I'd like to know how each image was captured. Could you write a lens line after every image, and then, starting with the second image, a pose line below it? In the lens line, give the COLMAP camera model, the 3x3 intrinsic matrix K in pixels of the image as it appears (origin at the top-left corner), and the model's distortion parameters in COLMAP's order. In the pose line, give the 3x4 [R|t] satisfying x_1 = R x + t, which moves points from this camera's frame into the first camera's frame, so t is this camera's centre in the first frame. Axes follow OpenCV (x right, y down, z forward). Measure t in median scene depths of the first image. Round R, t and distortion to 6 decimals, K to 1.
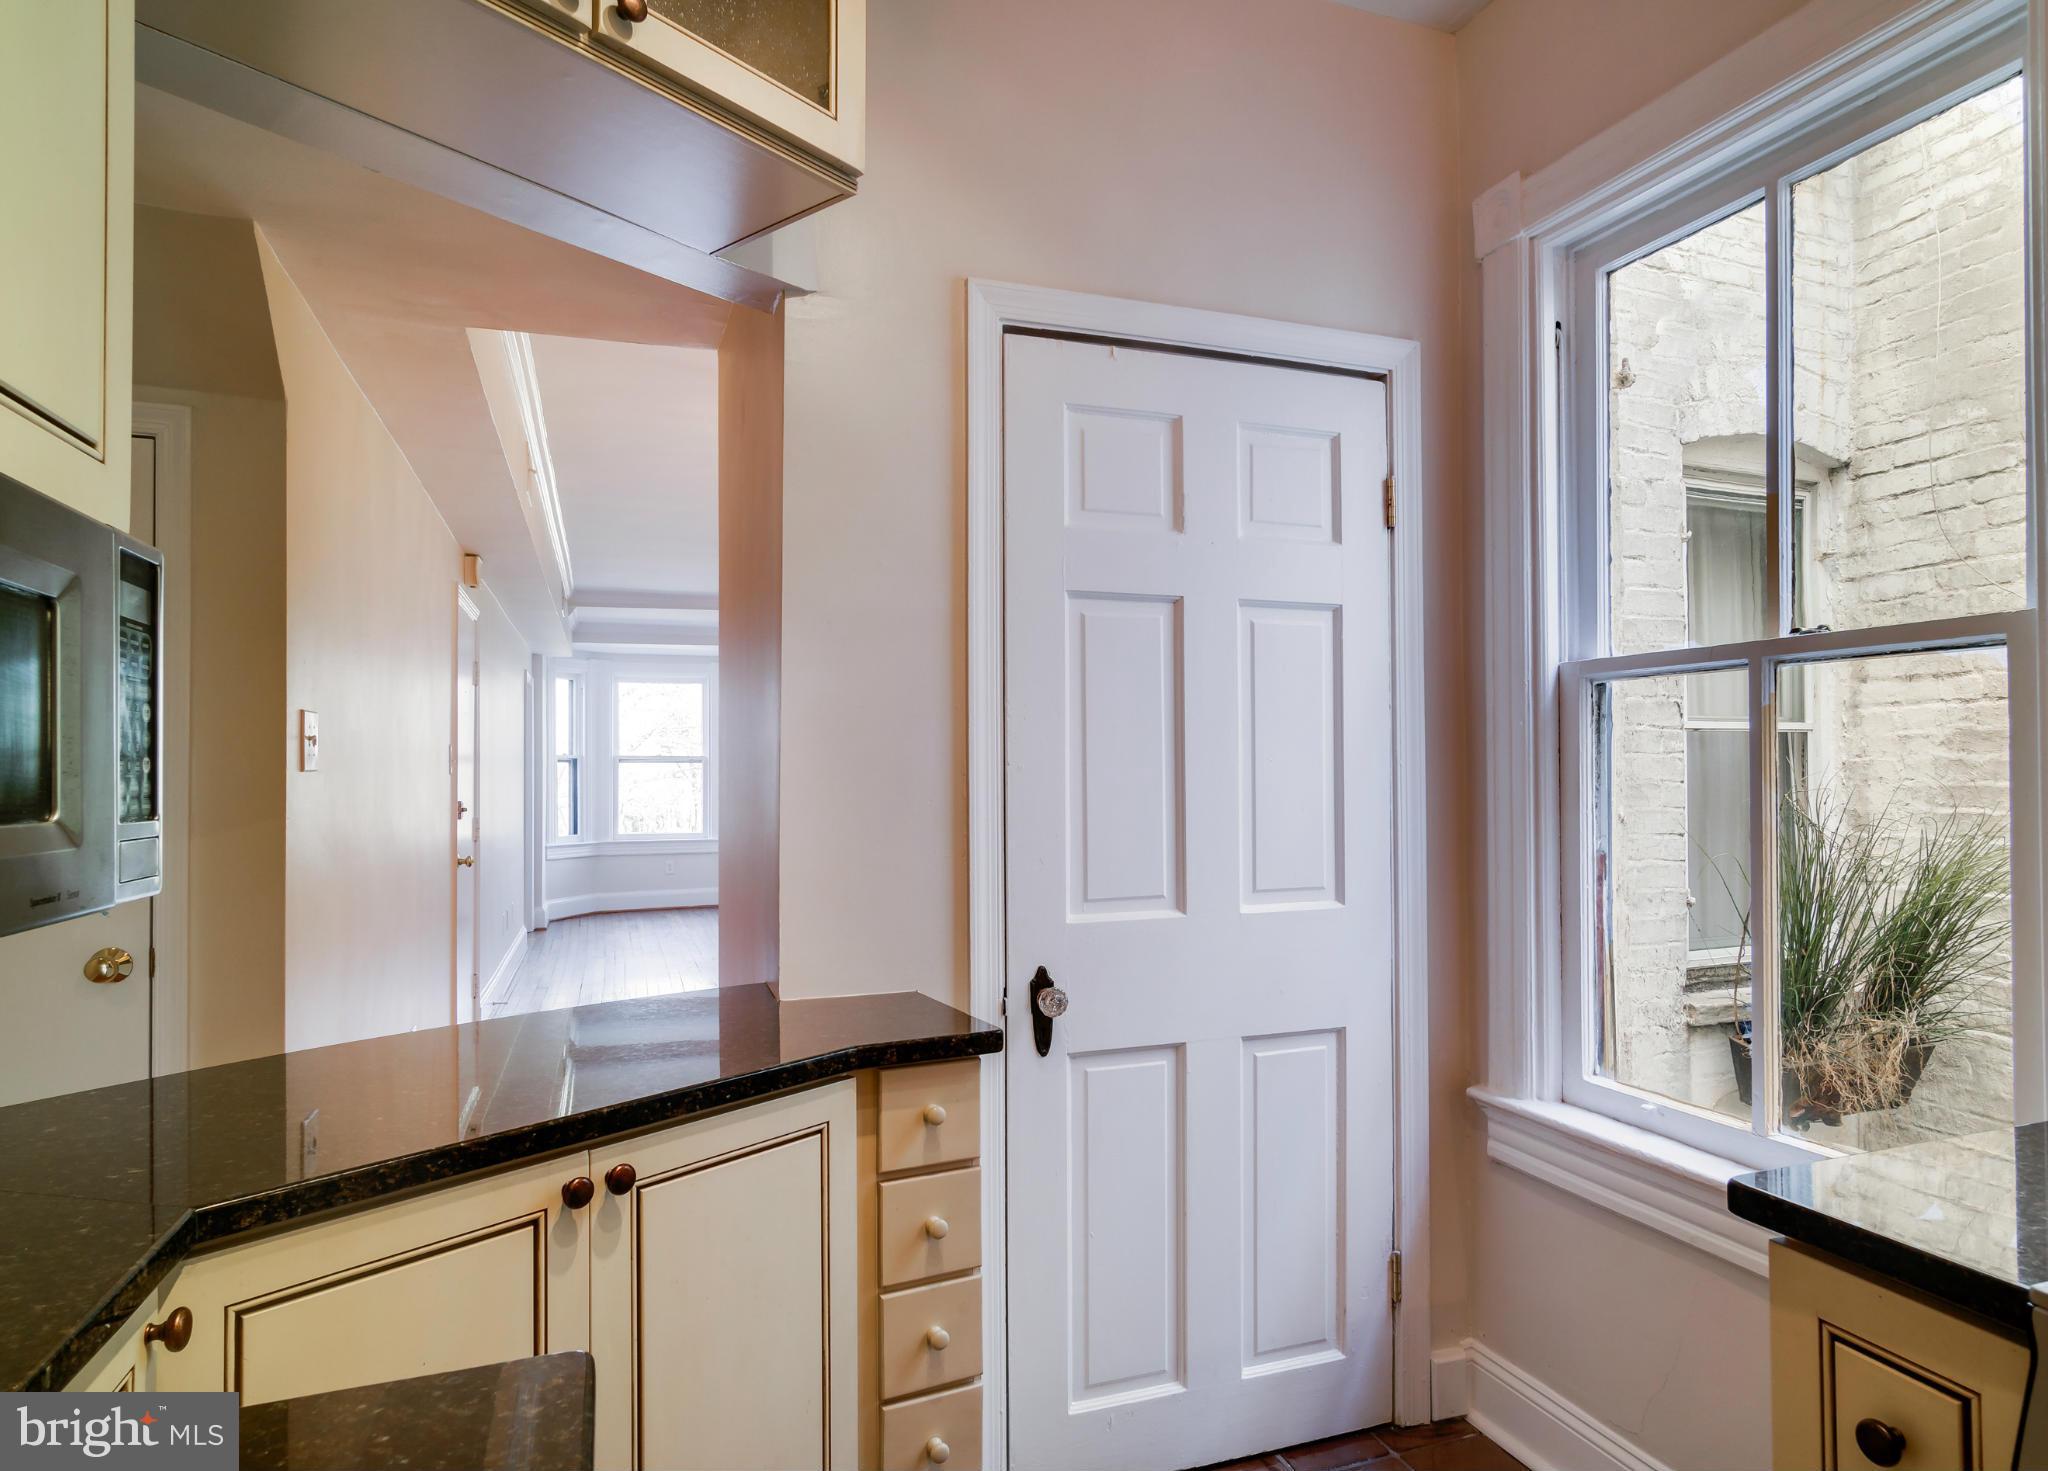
lens RADIAL K [[1146.8, 0, 1103.0], [0, 1146.8, 761.2], [0, 0, 1]] dist [-0.014389, 0.009695]
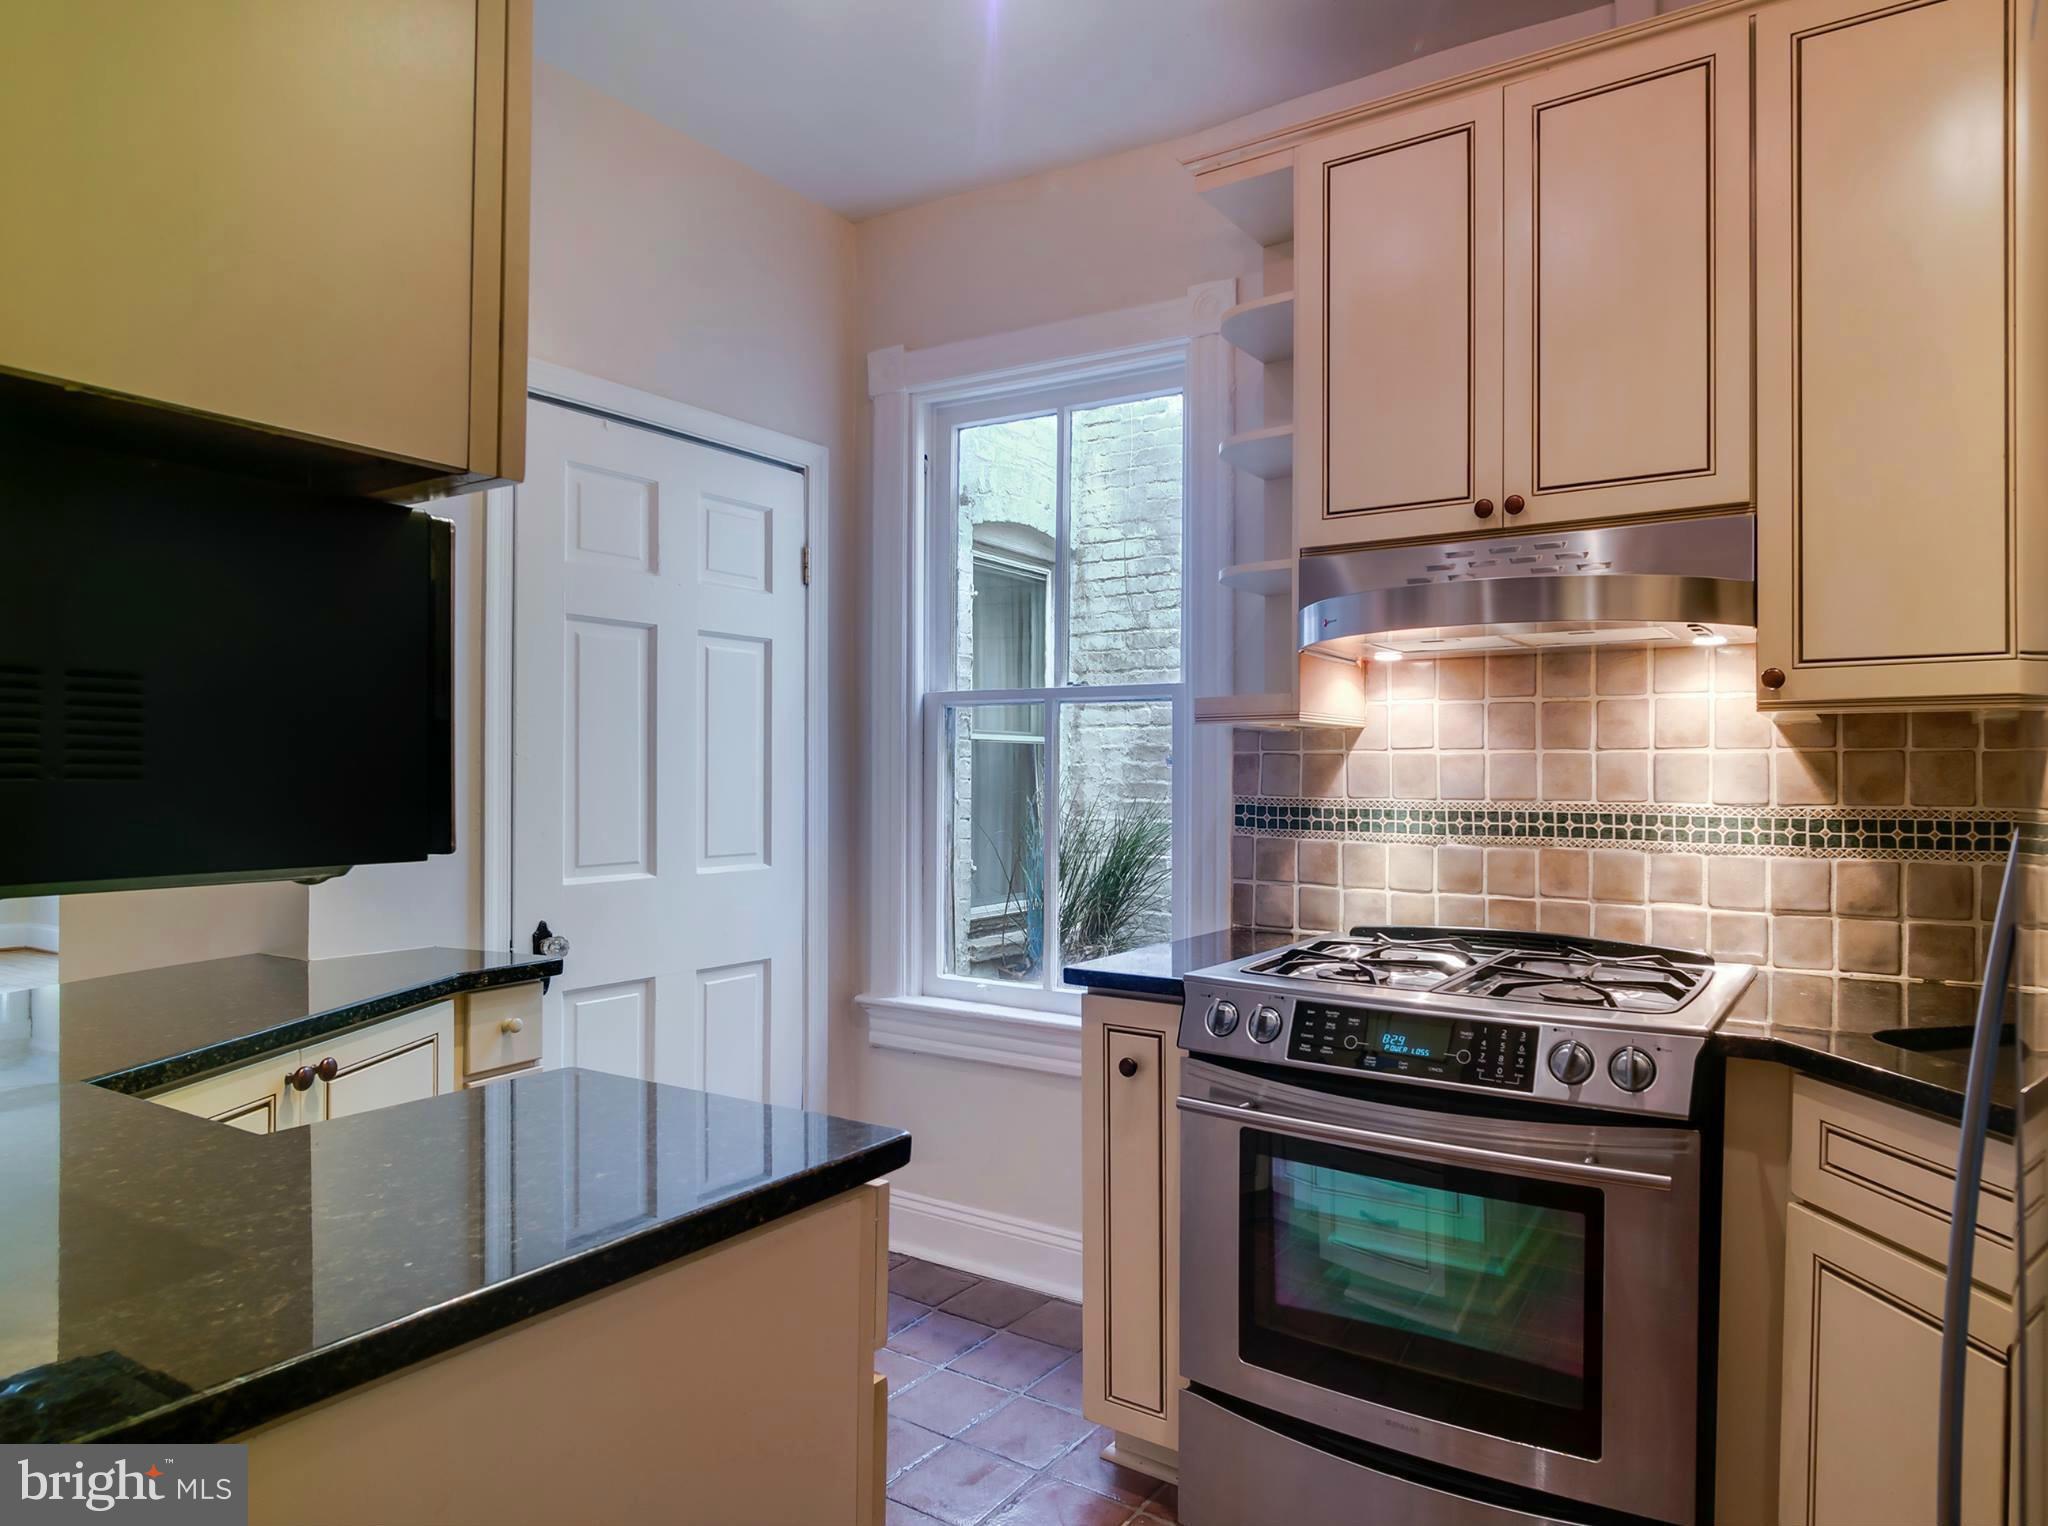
lens RADIAL K [[1278.4, 0, 1024.0], [0, 1278.4, 763.0], [0, 0, 1]] dist [-0.000589, 0.000474]
pose [[0.840606, 0.016422, 0.541398, -0.340577], [-0.014583, 0.999864, -0.007685, 0.013095], [-0.541451, -0.001435, 0.840731, -0.394567]]
